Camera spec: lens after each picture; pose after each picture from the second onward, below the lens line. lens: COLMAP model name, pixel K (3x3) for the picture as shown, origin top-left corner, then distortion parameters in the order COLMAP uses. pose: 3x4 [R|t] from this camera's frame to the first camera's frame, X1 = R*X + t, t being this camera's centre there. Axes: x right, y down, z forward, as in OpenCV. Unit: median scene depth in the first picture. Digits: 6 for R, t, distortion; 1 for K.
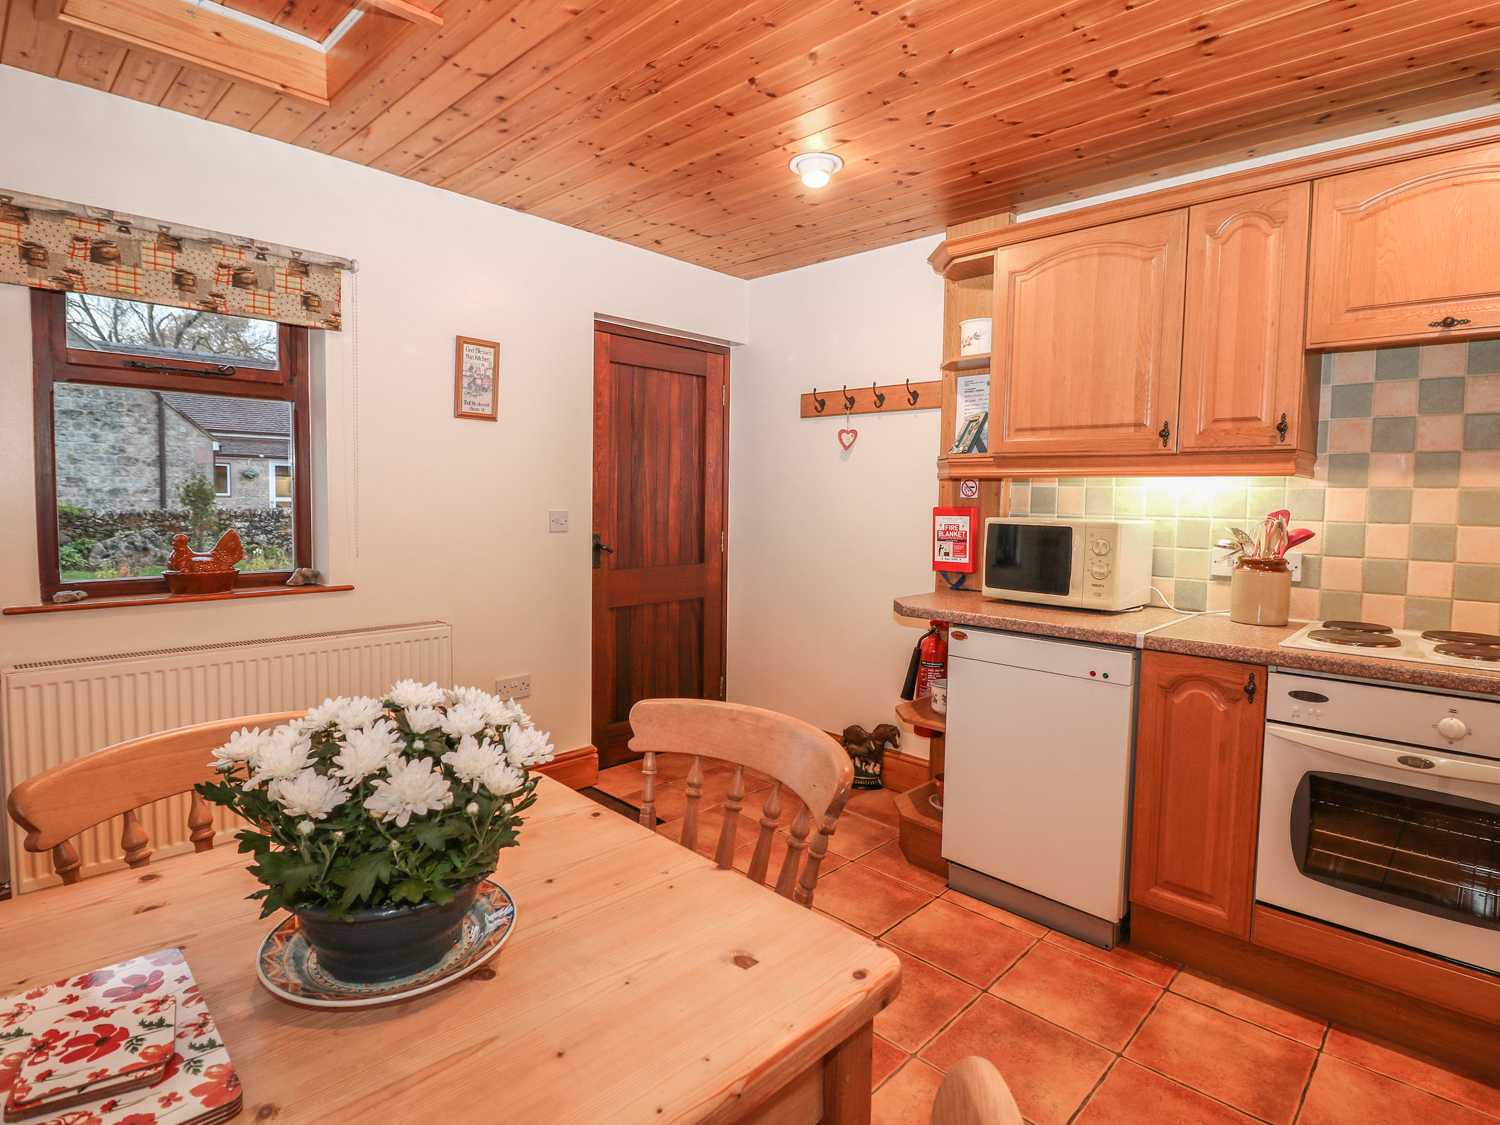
lens RADIAL K [[808.2, 0, 754.0], [0, 808.2, 550.5], [0, 0, 1]] dist [-0.001431, -0.013682]
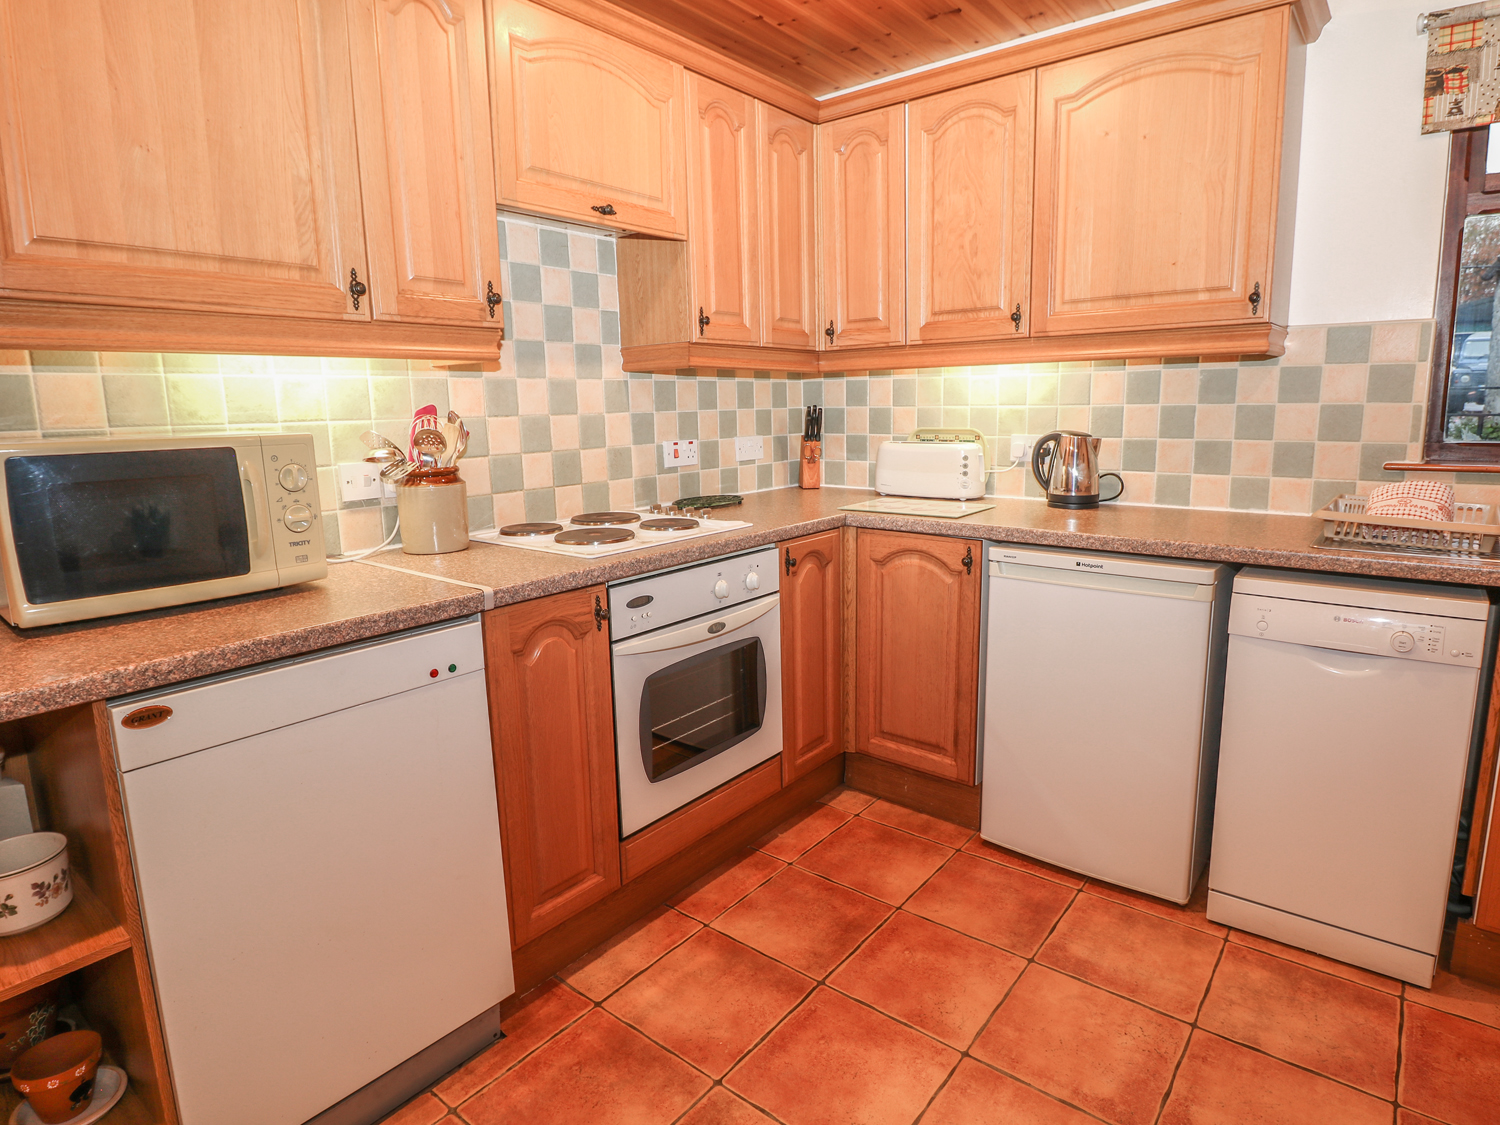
lens RADIAL K [[827.5, 0, 782.4], [0, 827.5, 545.8], [0, 0, 1]] dist [0.002162, -0.016527]
pose [[-0.104945, -0.182784, 0.977536, -0.221228], [0.083846, 0.977838, 0.191842, -0.045217], [-0.990937, 0.102095, -0.087293, 0.794047]]
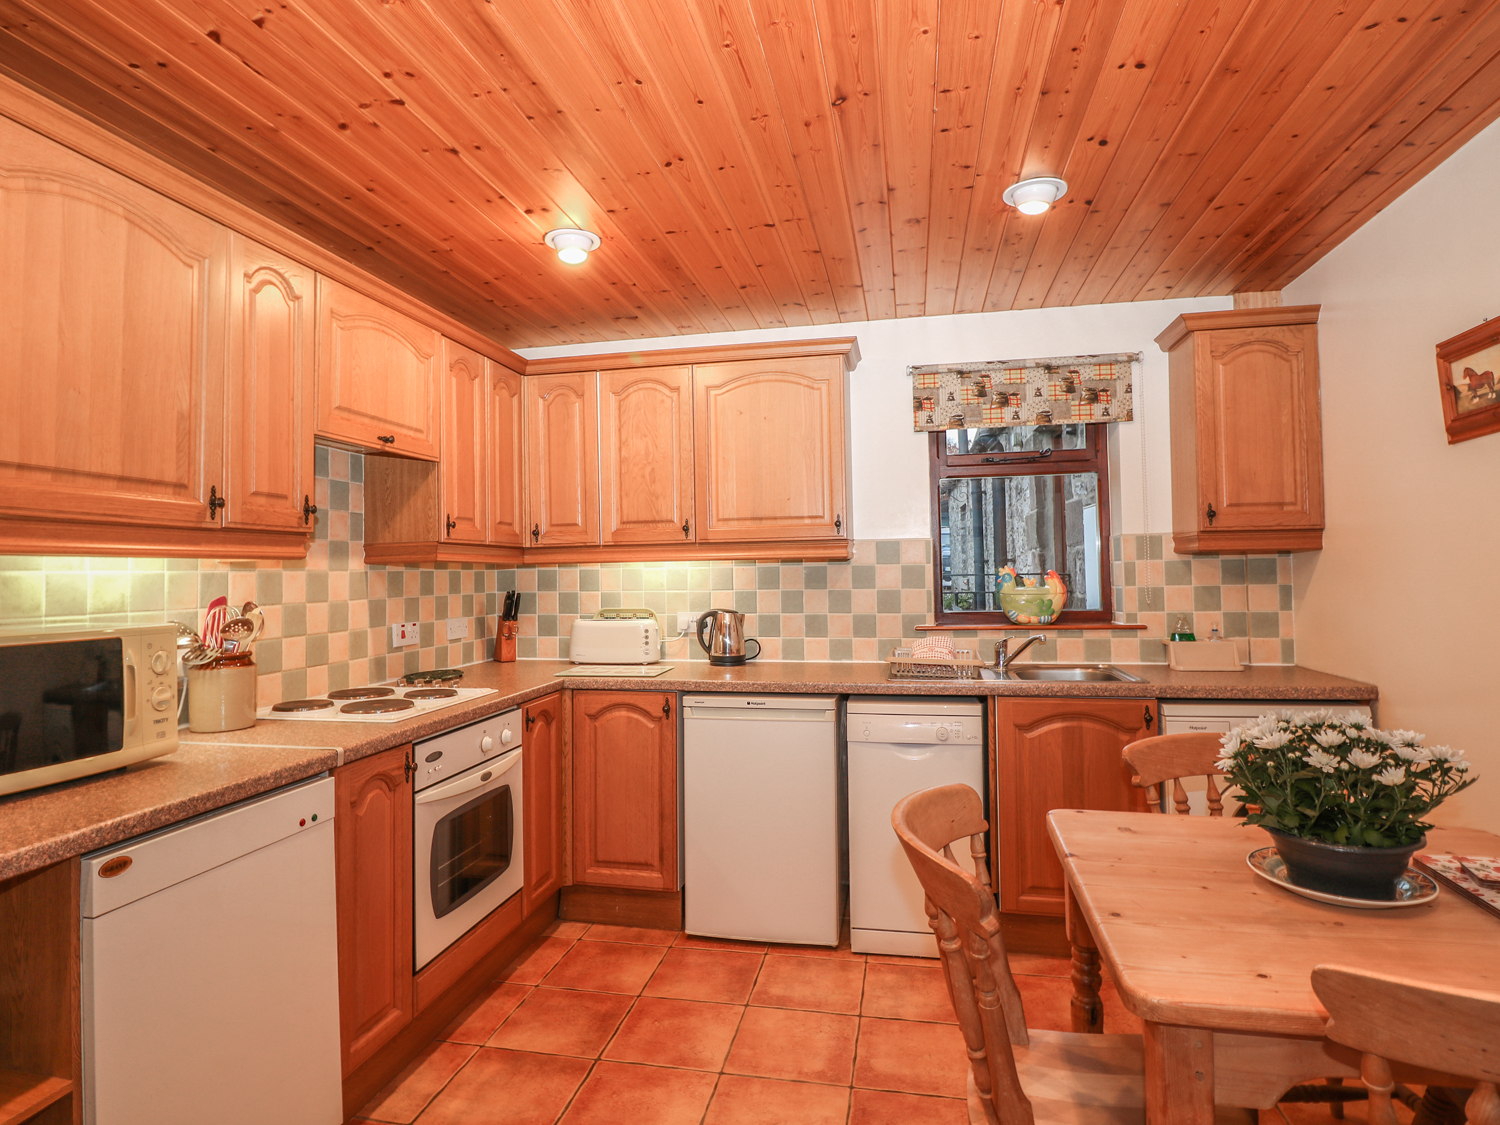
lens RADIAL K [[808.2, 0, 754.0], [0, 808.2, 550.5], [0, 0, 1]] dist [-0.001431, -0.013682]
pose [[-0.538010, 0.017466, 0.842757, -0.441456], [0.065414, 0.997635, 0.021084, -0.087474], [-0.840396, 0.066471, -0.537881, 1.053427]]
